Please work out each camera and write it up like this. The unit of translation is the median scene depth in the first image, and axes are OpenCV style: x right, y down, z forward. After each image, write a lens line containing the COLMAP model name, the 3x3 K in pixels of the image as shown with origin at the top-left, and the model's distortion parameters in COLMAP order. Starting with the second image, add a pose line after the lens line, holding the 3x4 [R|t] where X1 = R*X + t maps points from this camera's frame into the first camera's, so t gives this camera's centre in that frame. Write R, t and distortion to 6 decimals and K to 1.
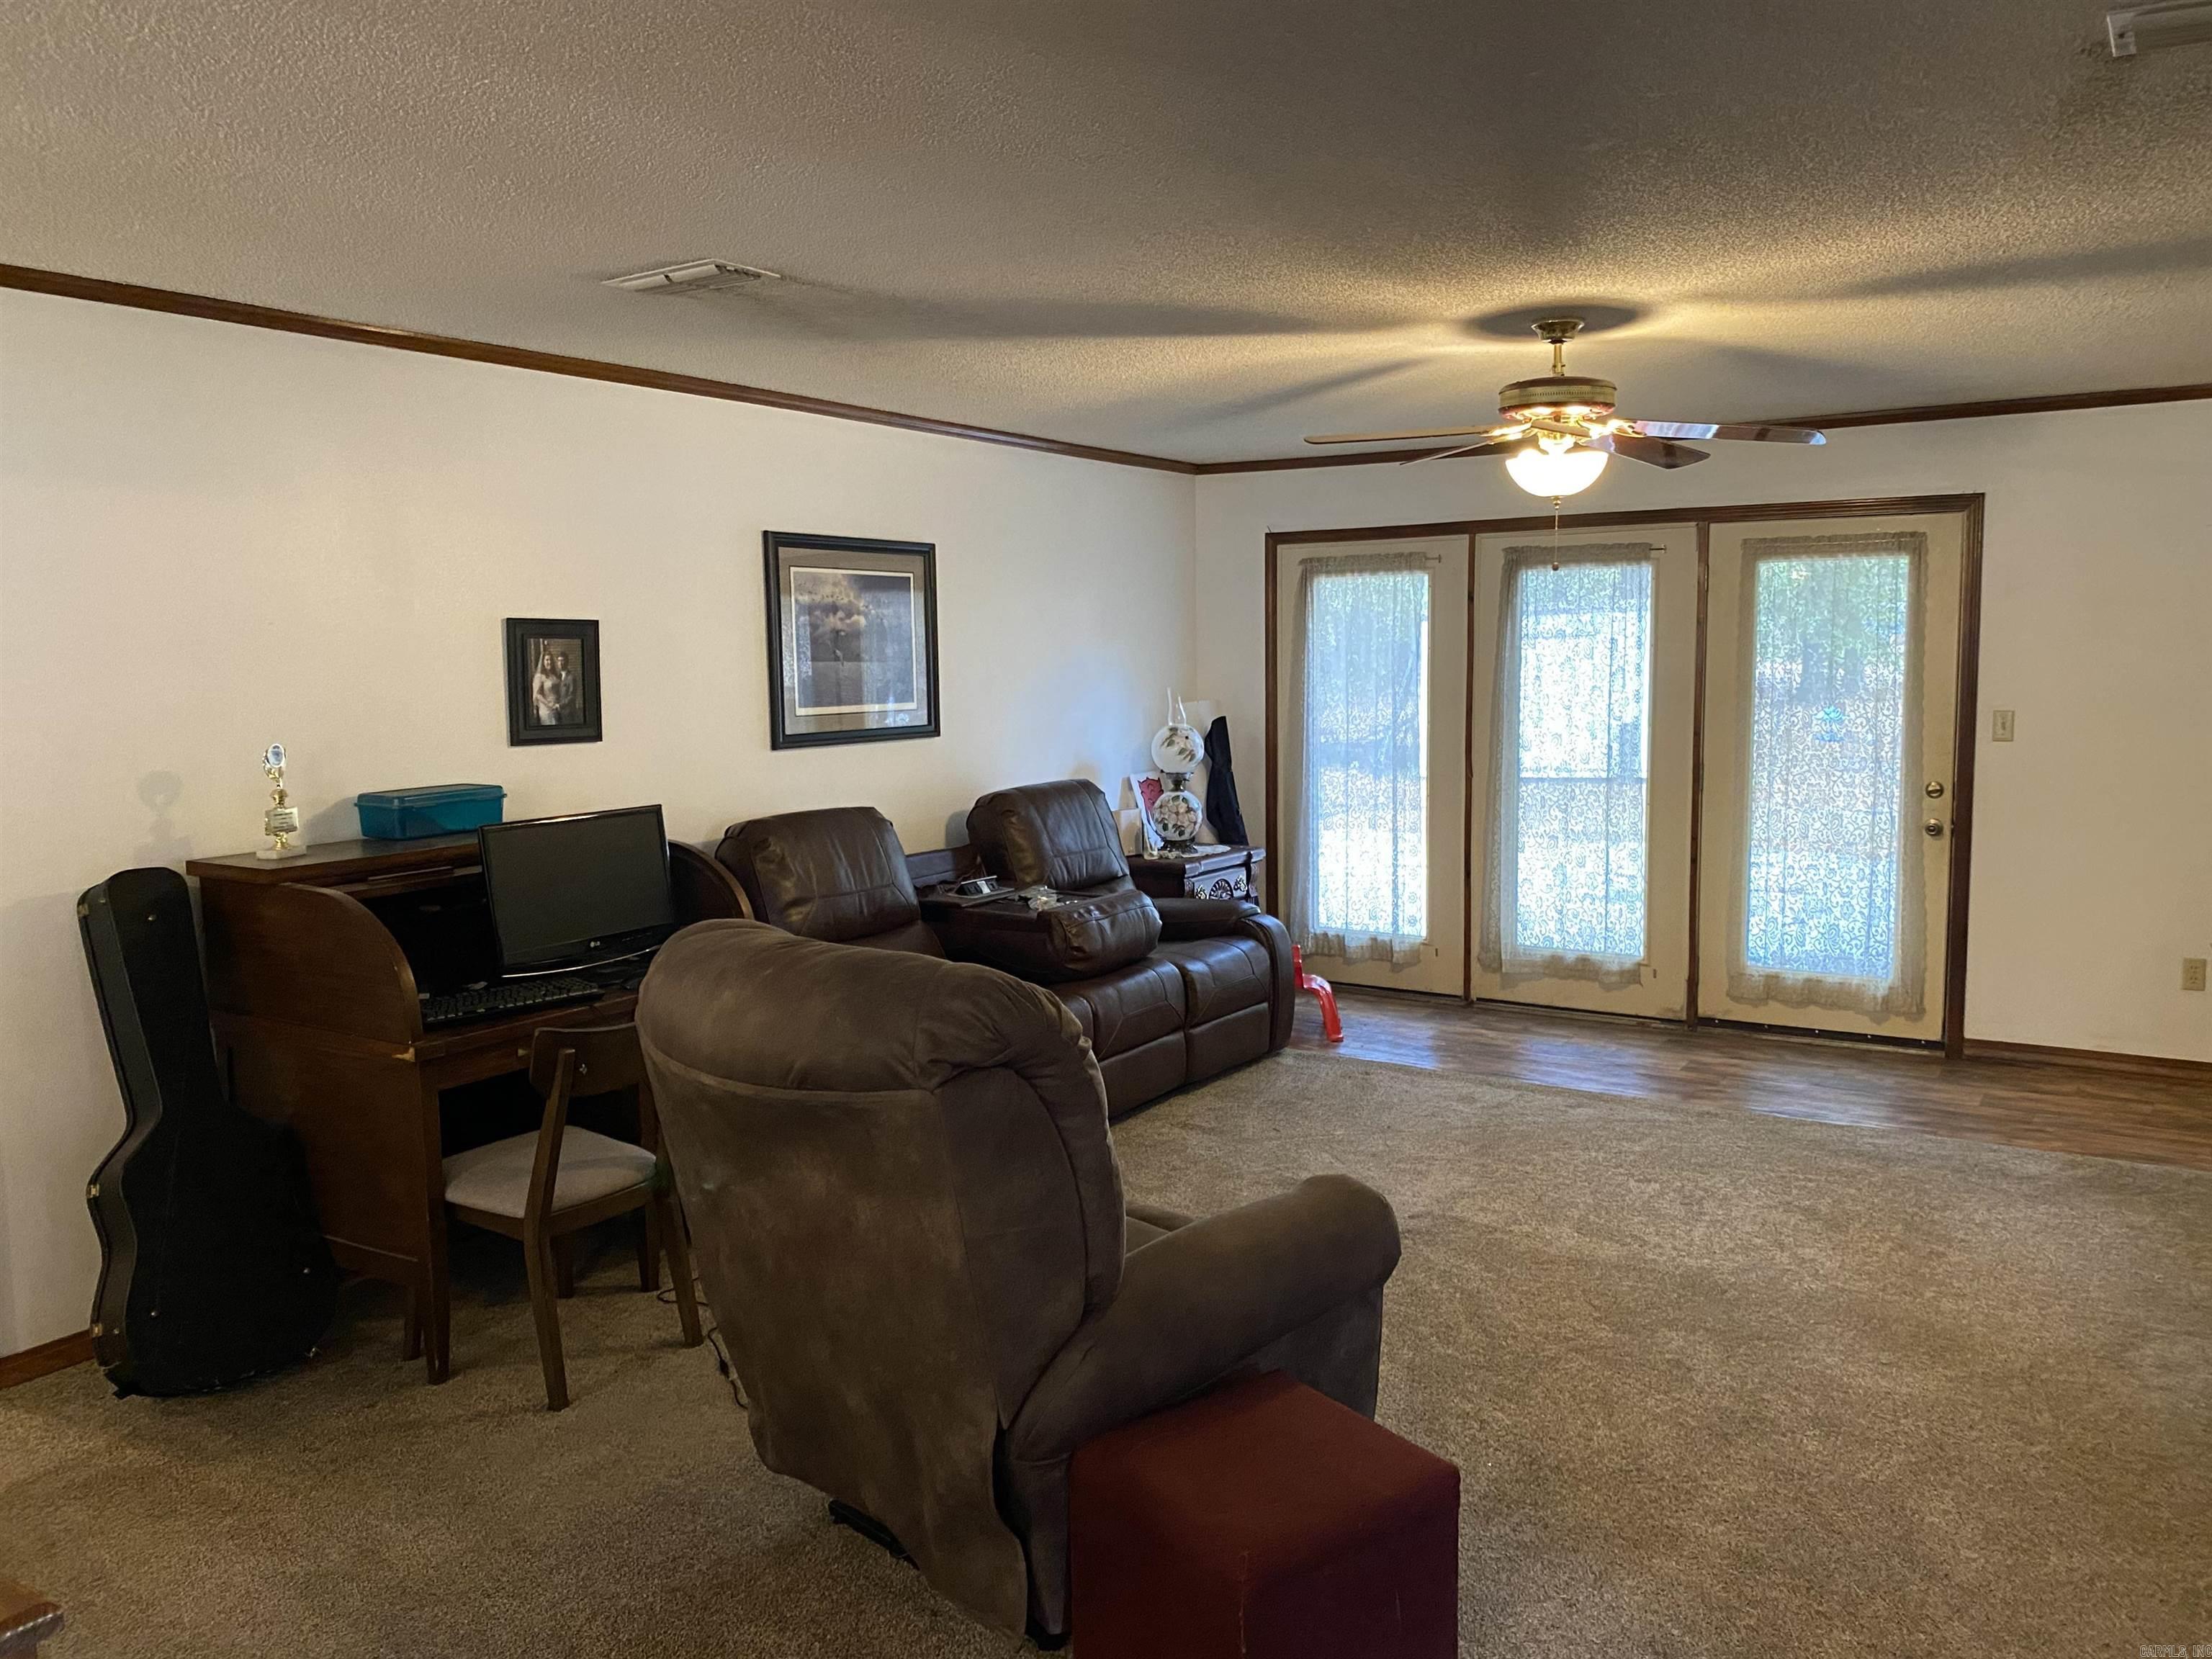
lens RADIAL K [[1742.5, 0, 1106.0], [0, 1742.5, 829.5], [0, 0, 1]] dist [0.043369, -0.002741]
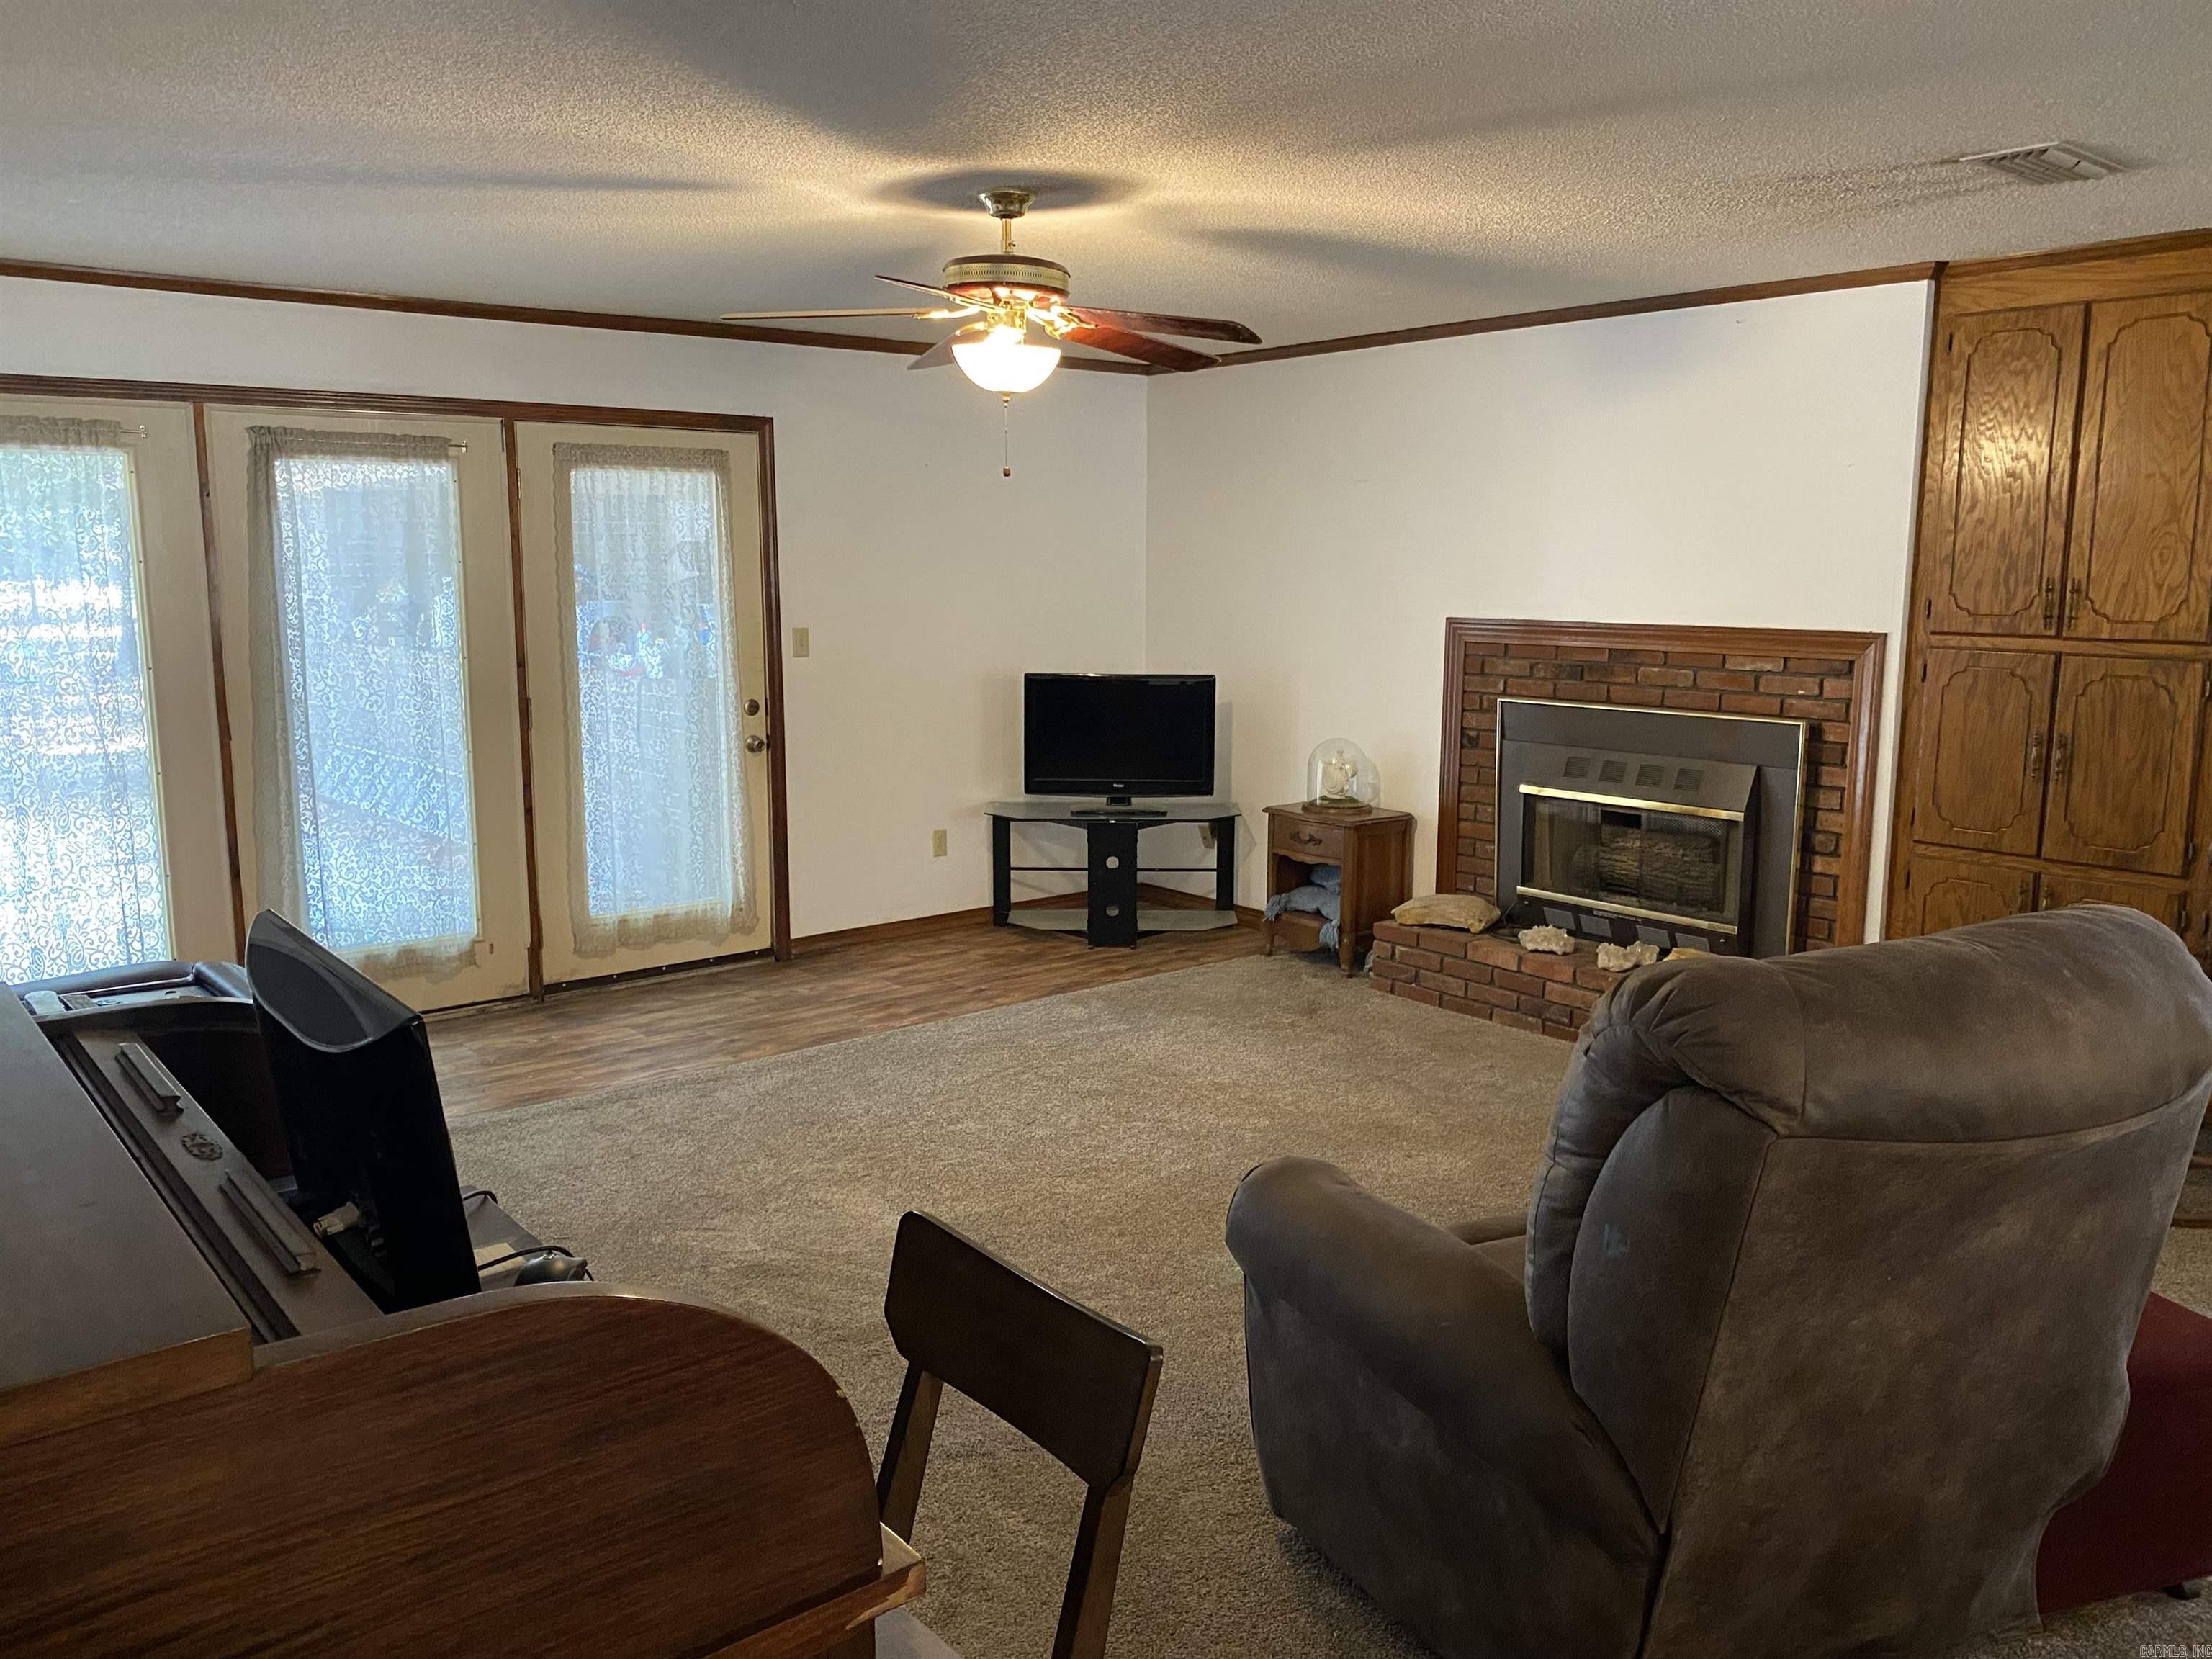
lens RADIAL K [[1742.5, 0, 1106.0], [0, 1742.5, 829.5], [0, 0, 1]] dist [0.043369, -0.002741]
pose [[0.295180, -0.139759, 0.945164, -0.439699], [0.100674, 0.988286, 0.114694, -0.047707], [-0.950123, 0.061298, 0.305793, 0.497018]]
